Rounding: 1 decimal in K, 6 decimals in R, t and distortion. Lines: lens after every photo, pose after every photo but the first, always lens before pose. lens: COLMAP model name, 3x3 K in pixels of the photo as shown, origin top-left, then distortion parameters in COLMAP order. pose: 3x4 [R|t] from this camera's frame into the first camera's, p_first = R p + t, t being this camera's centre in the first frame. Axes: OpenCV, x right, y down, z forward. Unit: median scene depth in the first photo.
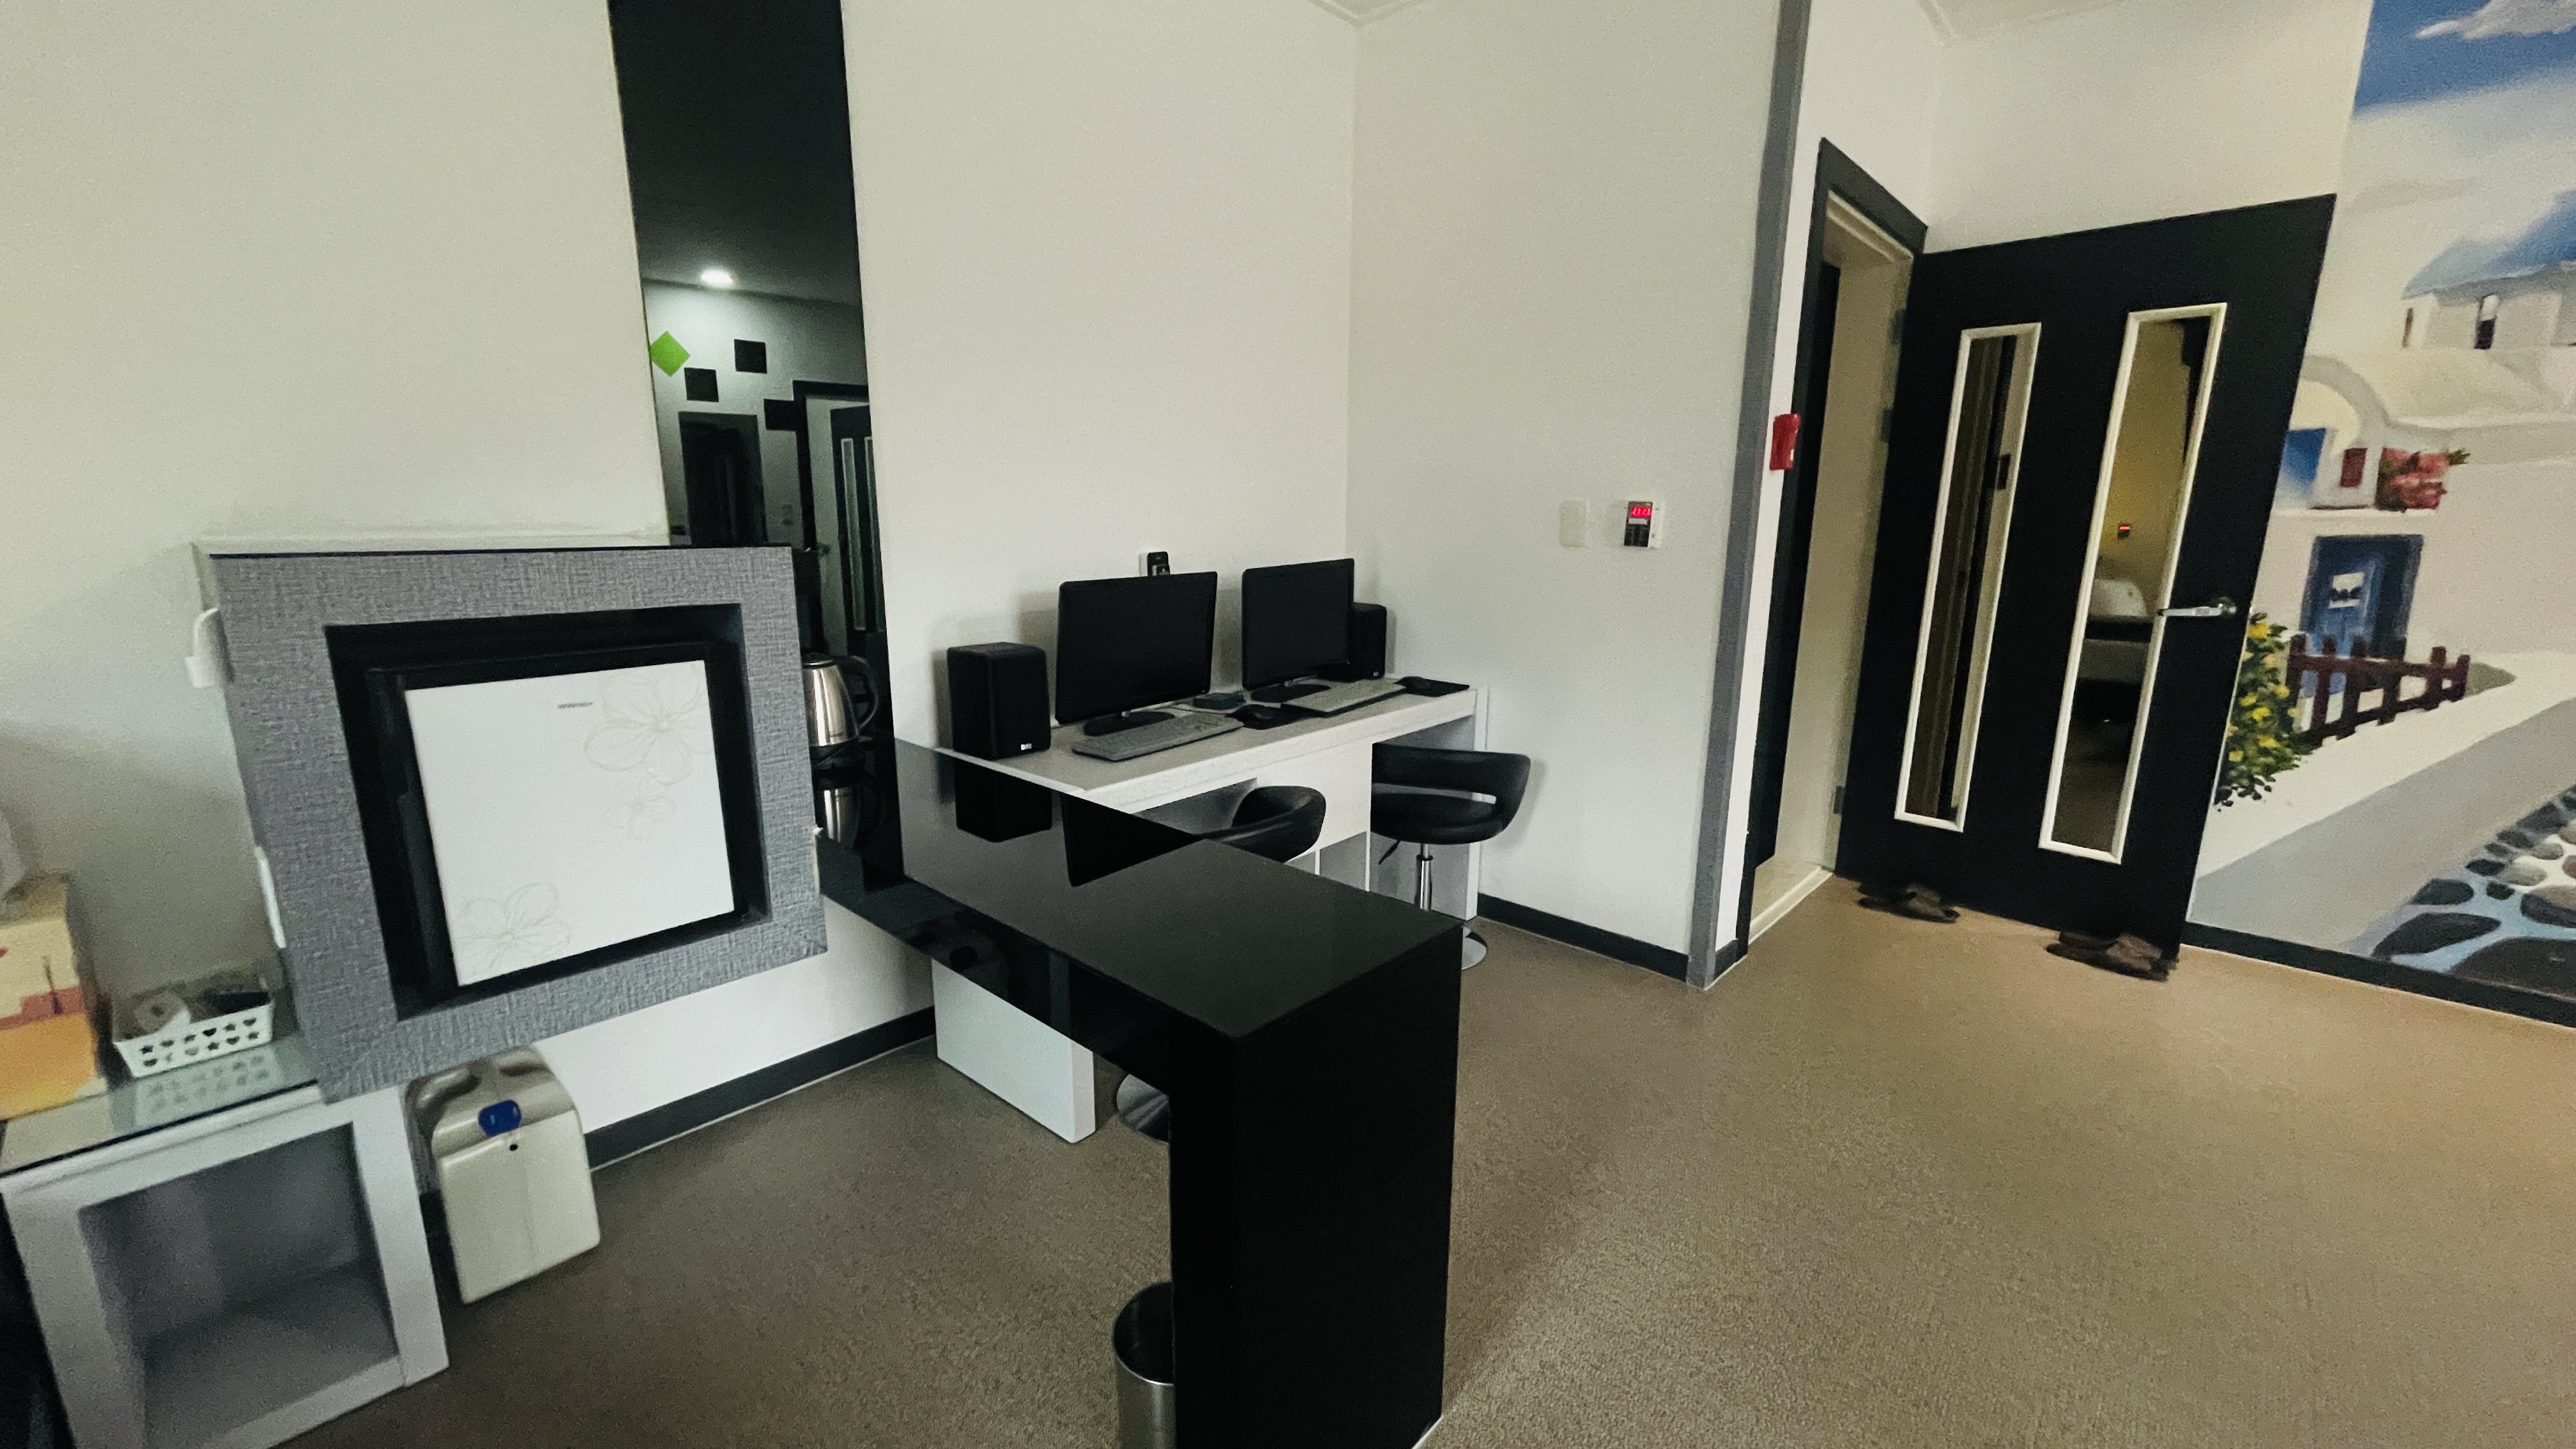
lens RADIAL K [[1036.0, 0, 1275.0], [0, 1036.0, 723.5], [0, 0, 1]] dist [-0.004502, 0.001627]
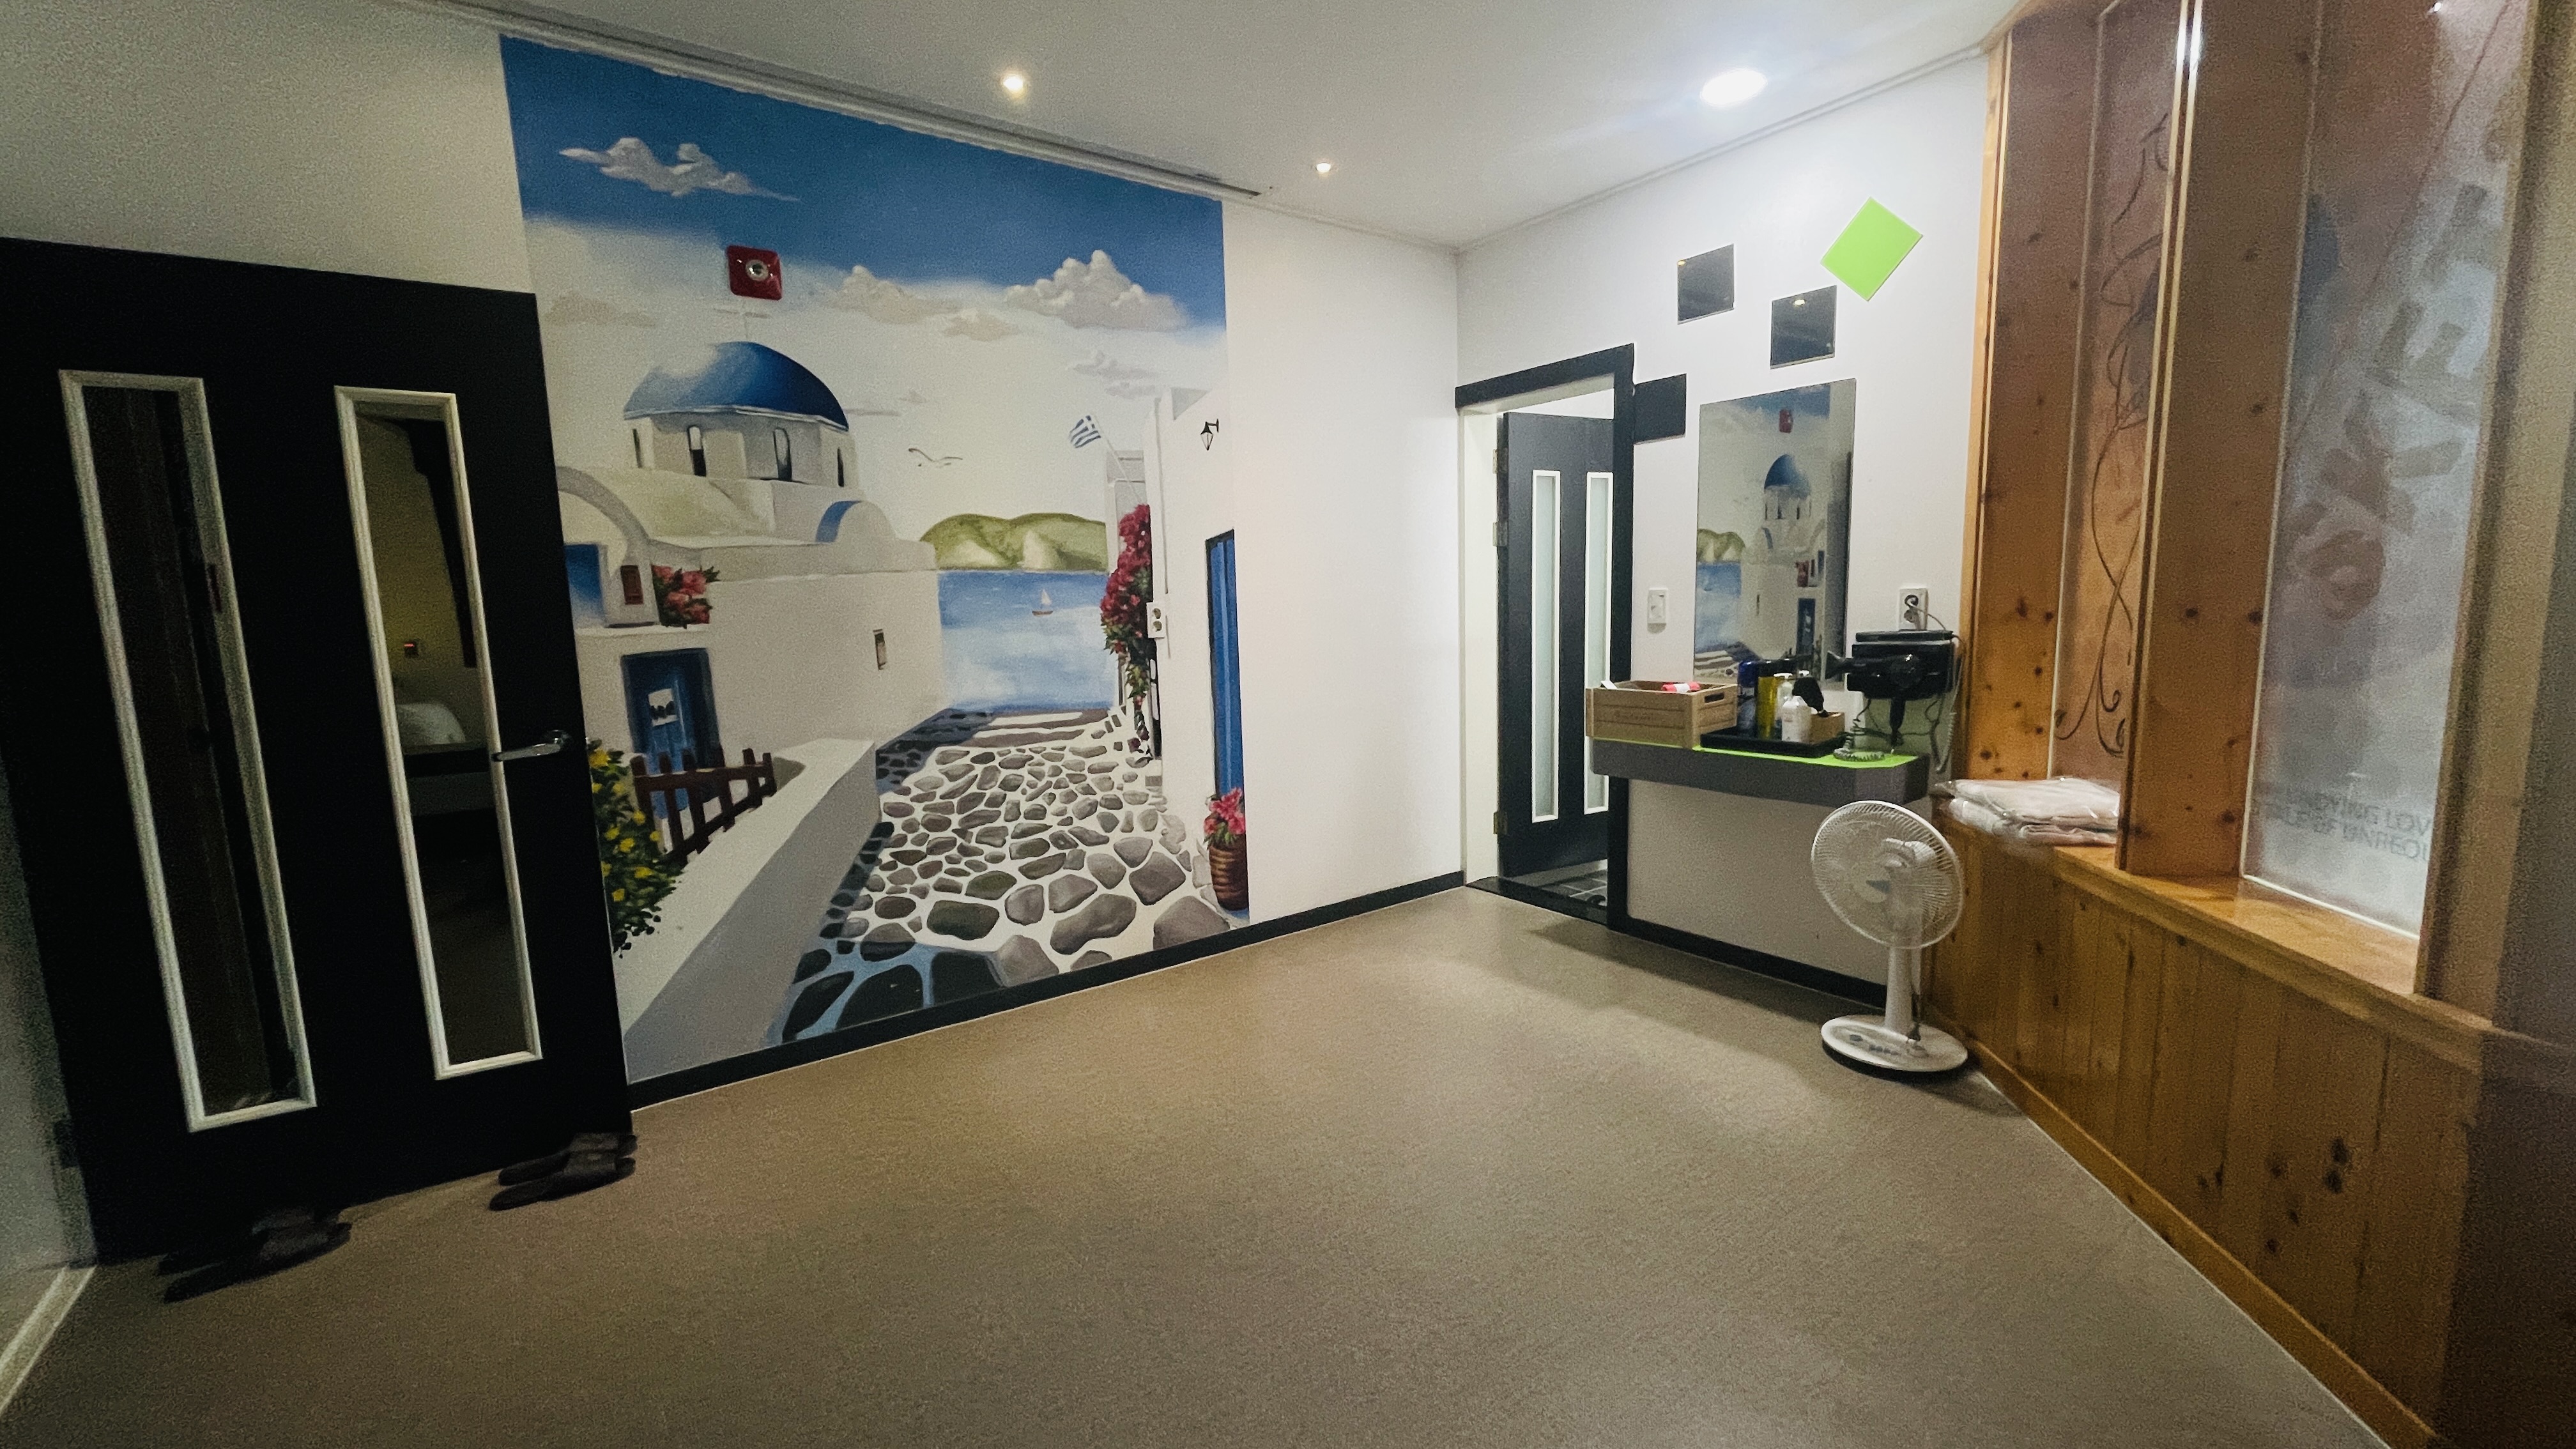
lens RADIAL K [[1036.0, 0, 1284.0], [0, 1036.0, 739.6], [0, 0, 1]] dist [-0.004502, 0.001627]
pose [[0.190005, -0.137364, 0.972126, 0.181526], [0.239864, 0.966653, 0.089709, -0.044334], [-0.952031, 0.216133, 0.216618, 0.223835]]
